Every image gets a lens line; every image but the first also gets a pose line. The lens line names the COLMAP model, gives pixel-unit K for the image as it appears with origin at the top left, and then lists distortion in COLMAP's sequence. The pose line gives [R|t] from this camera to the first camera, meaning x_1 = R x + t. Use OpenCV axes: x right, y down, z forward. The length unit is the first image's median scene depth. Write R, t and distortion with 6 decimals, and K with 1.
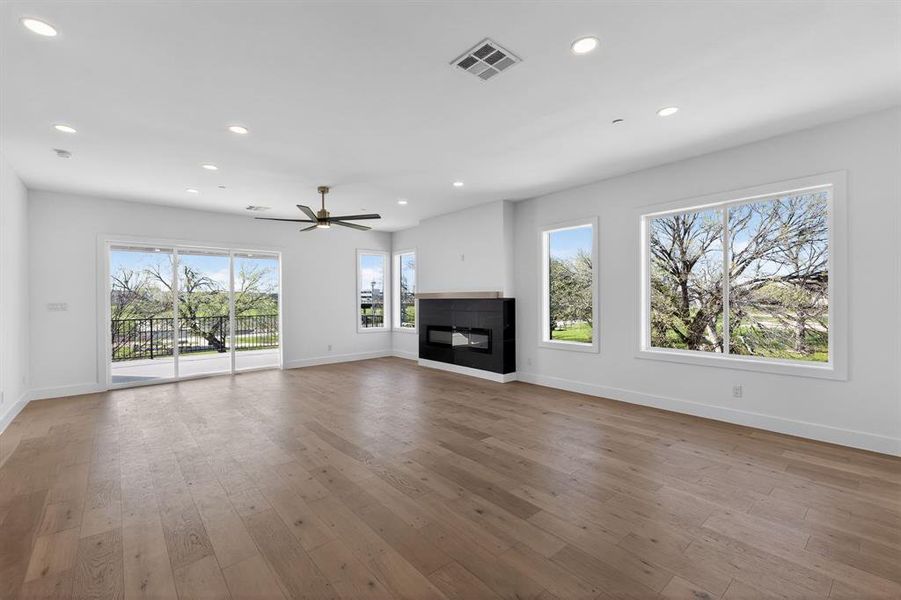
lens RADIAL K [[388.0, 0, 451.3], [0, 388.0, 300.1], [0, 0, 1]] dist [0.004370, -0.000221]
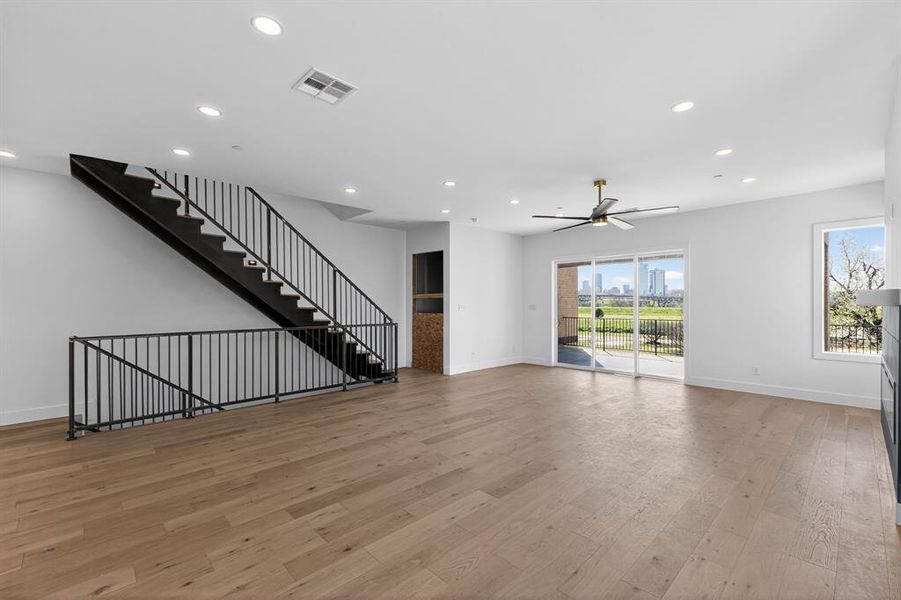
lens RADIAL K [[388.0, 0, 452.2], [0, 388.0, 301.6], [0, 0, 1]] dist [0.004370, -0.000221]
pose [[0.040120, 0.001060, -0.999194, 0.481955], [-0.001400, 0.999999, 0.001005, -0.005329], [0.999194, 0.001358, 0.040122, 0.530269]]
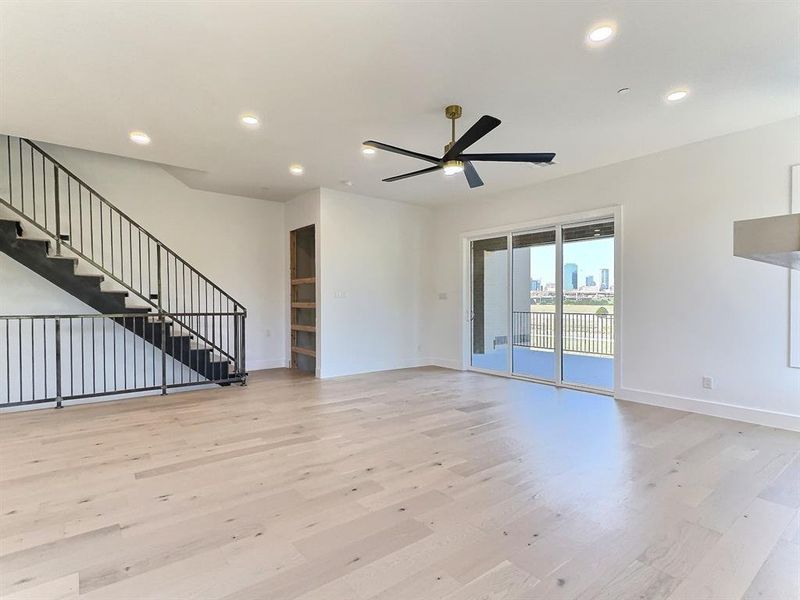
lens RADIAL K [[417.1, 0, 399.8], [0, 417.1, 303.8], [0, 0, 1]] dist [0.001911, 0.000510]
pose [[-0.059774, 0.015242, -0.998096, 0.310306], [-0.005663, 0.999862, 0.015608, 0.020268], [0.998196, 0.006585, -0.059680, 0.816434]]
